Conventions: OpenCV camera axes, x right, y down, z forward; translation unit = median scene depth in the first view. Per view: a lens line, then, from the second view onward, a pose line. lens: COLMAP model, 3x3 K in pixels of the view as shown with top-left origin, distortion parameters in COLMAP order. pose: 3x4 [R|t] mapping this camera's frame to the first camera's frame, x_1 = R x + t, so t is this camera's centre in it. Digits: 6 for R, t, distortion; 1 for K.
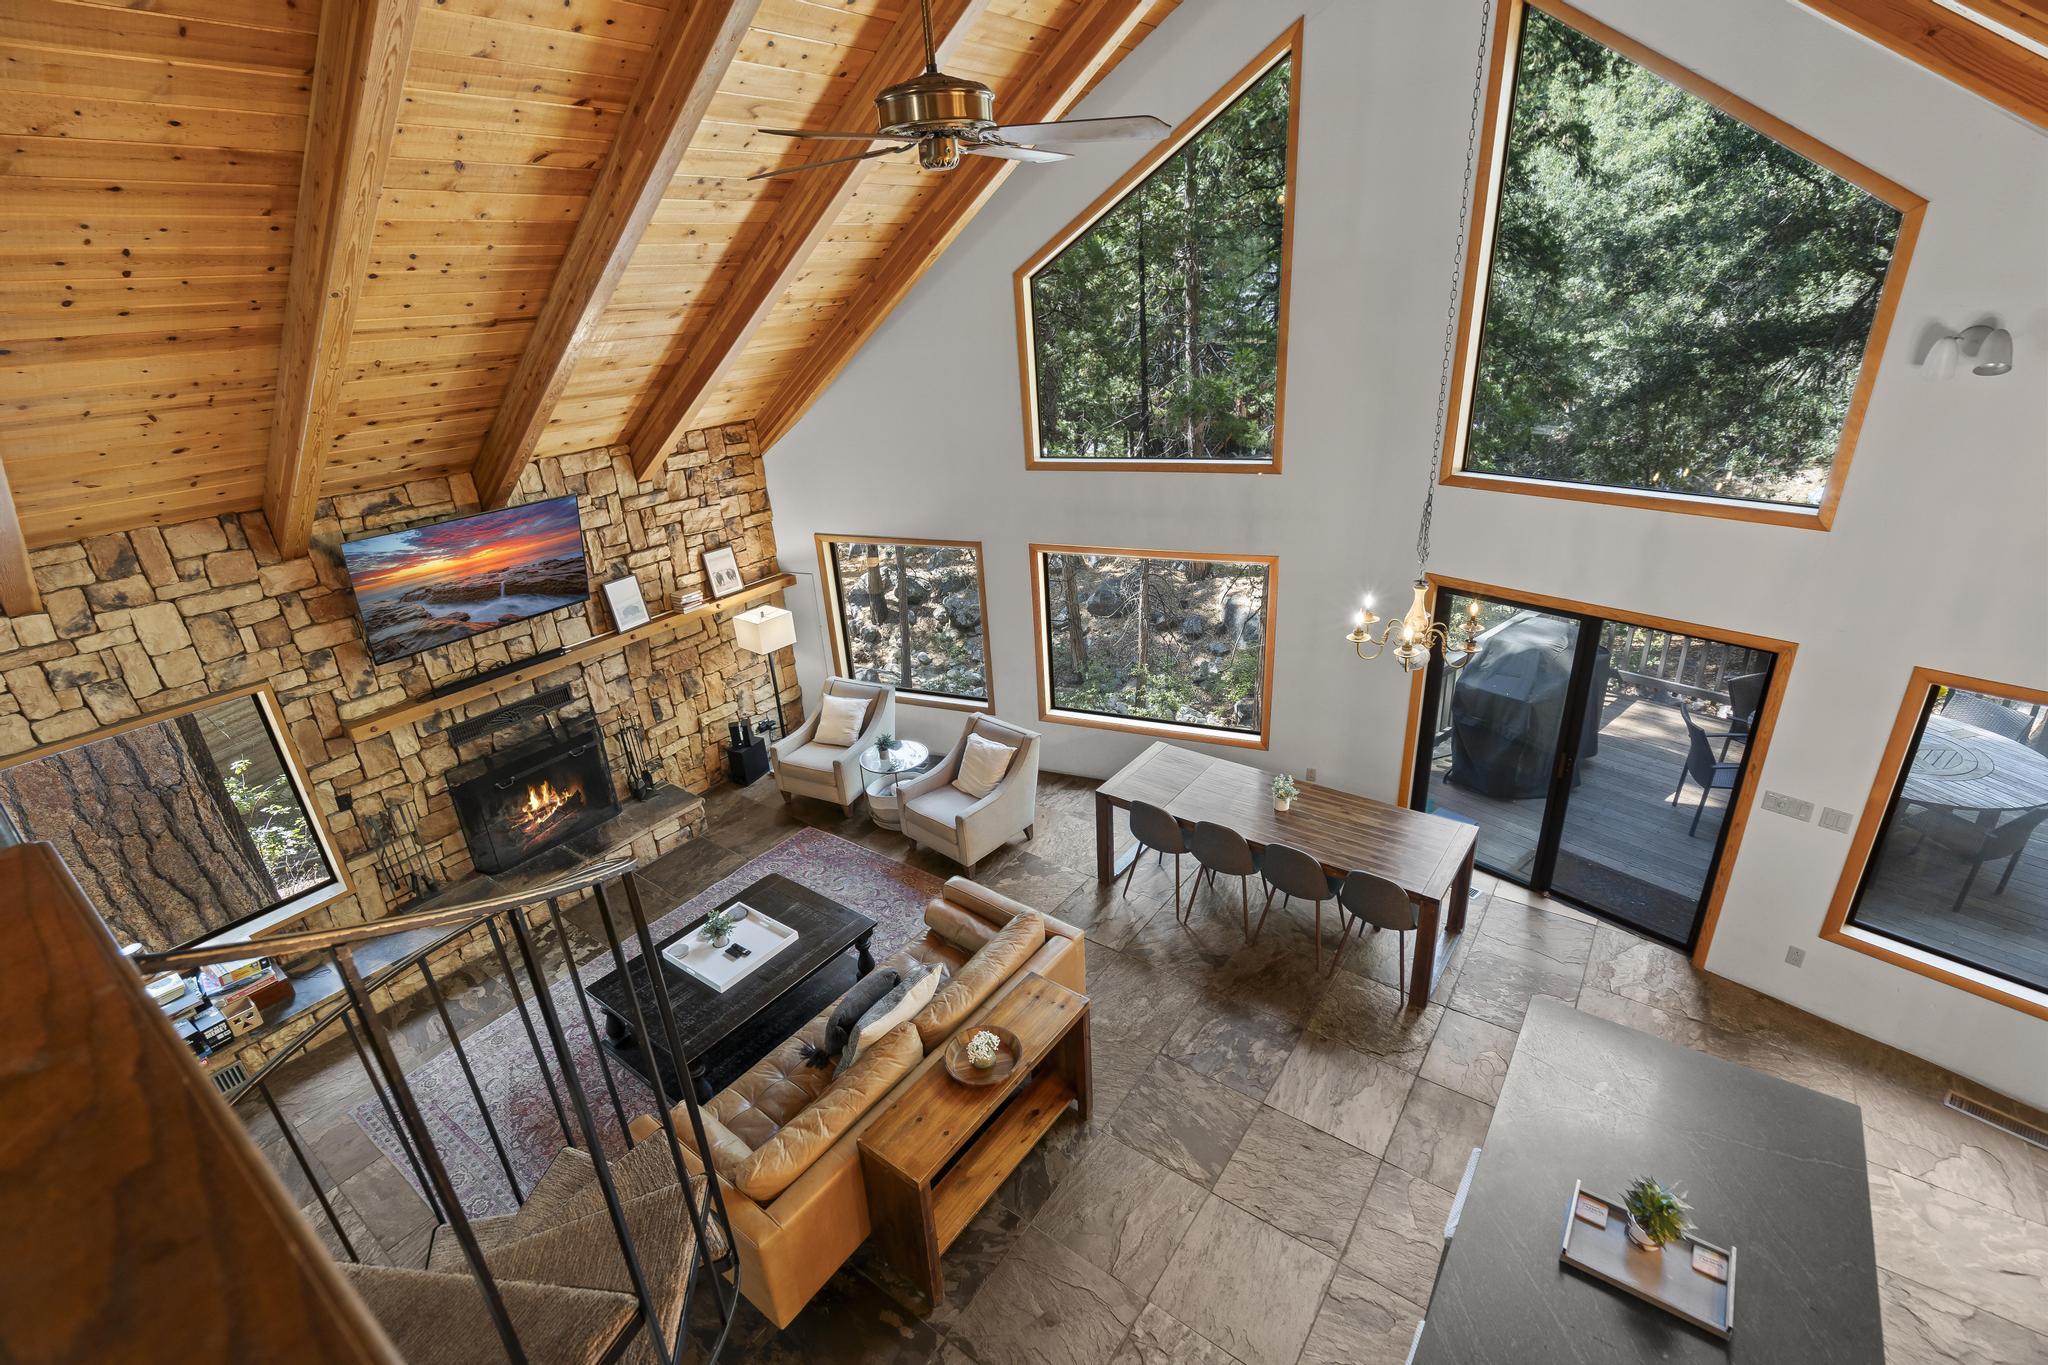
lens RADIAL K [[920.5, 0, 1019.7], [0, 920.5, 673.2], [0, 0, 1]] dist [-0.002980, -0.000728]
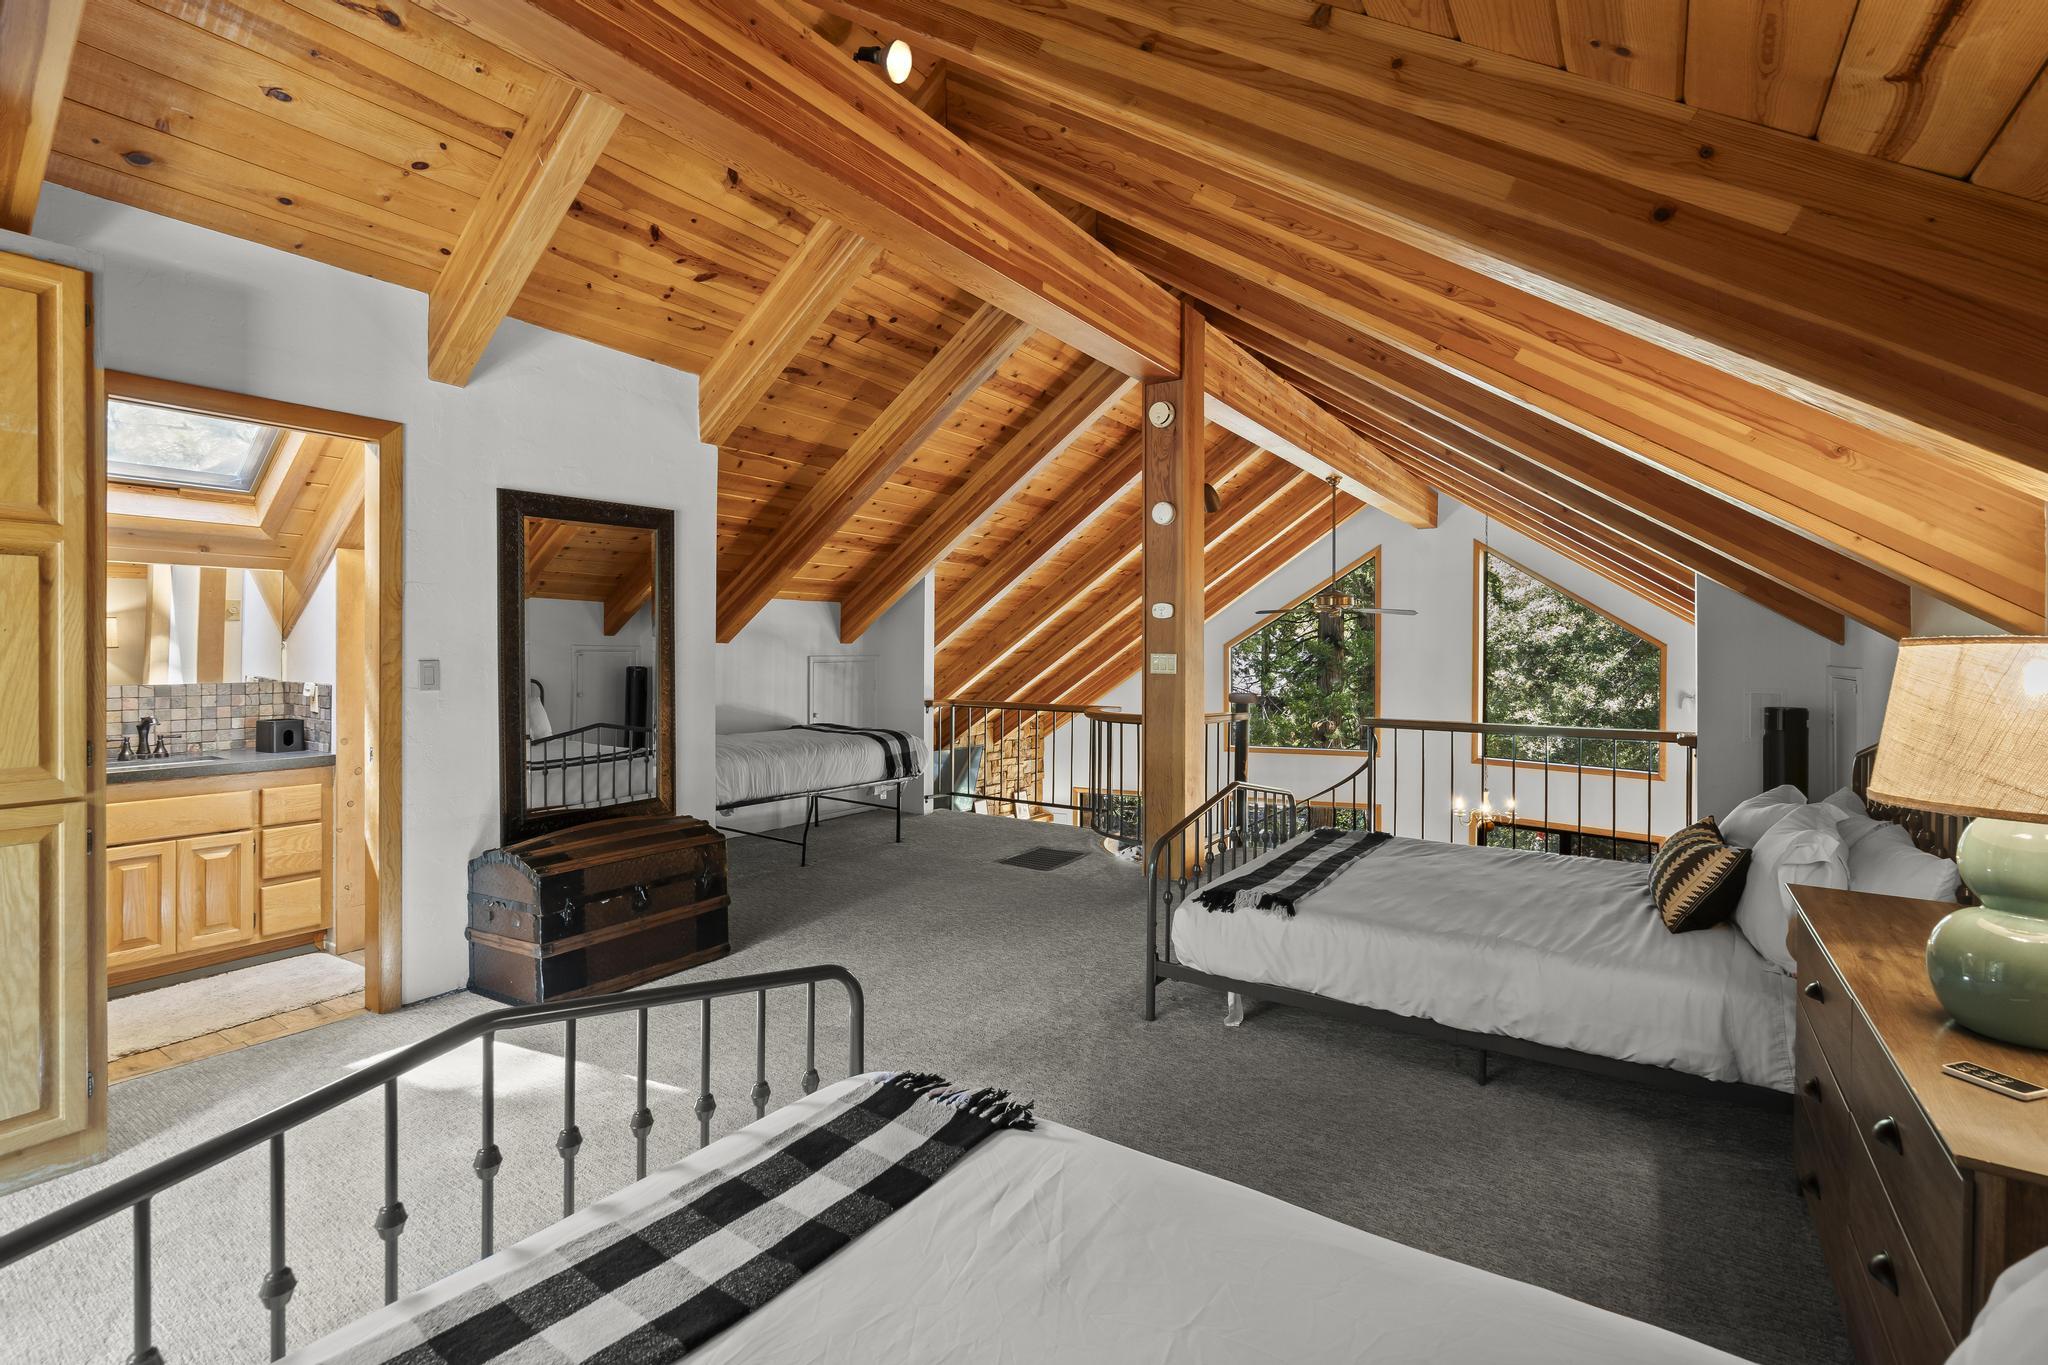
lens RADIAL K [[920.5, 0, 1007.2], [0, 920.5, 642.7], [0, 0, 1]] dist [-0.002980, -0.000728]
pose [[0.997636, 0.063705, 0.025775, -0.197240], [-0.048322, 0.916966, -0.396029, 0.127166], [-0.048863, 0.393847, 0.917876, -0.275031]]
